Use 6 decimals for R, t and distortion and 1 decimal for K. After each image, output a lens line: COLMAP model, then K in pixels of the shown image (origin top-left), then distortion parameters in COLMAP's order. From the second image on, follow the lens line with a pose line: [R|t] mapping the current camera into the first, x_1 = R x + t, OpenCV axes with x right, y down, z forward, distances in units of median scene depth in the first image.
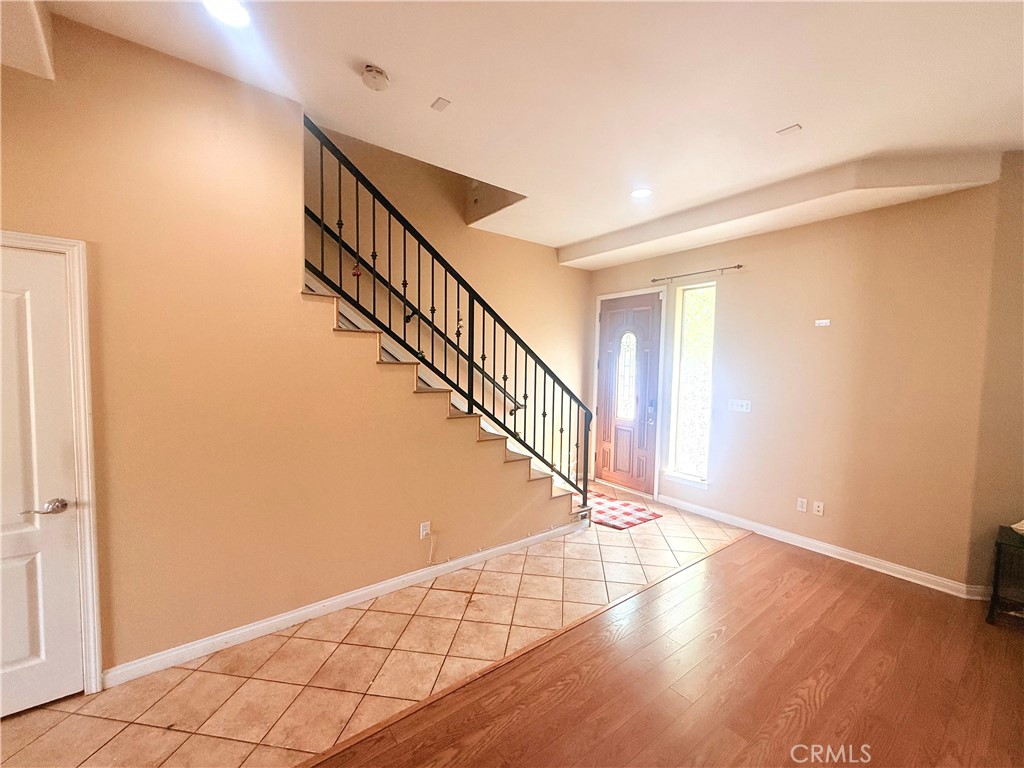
lens RADIAL K [[410.0, 0, 510.7], [0, 410.0, 386.1], [0, 0, 1]] dist [0.000886, -0.000215]
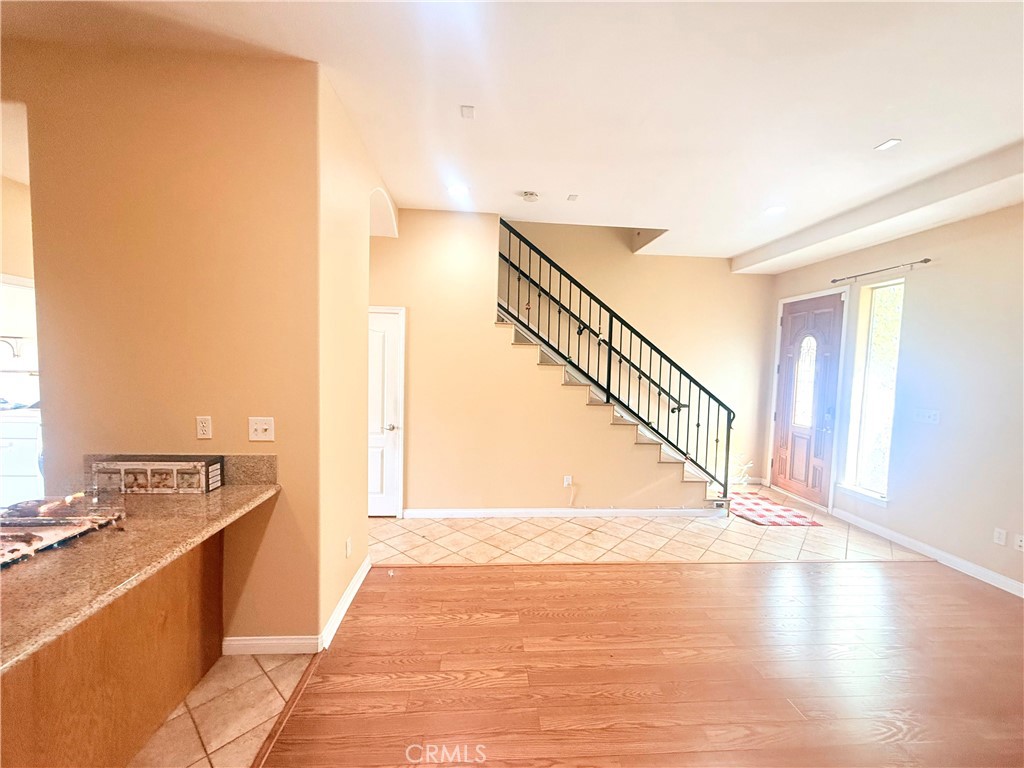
lens RADIAL K [[410.0, 0, 509.3], [0, 410.0, 385.1], [0, 0, 1]] dist [0.000886, -0.000215]
pose [[0.841721, 0.033374, -0.538880, 0.289191], [-0.040714, 0.999169, -0.001714, 0.019080], [0.538375, 0.023383, 0.842381, -0.247460]]
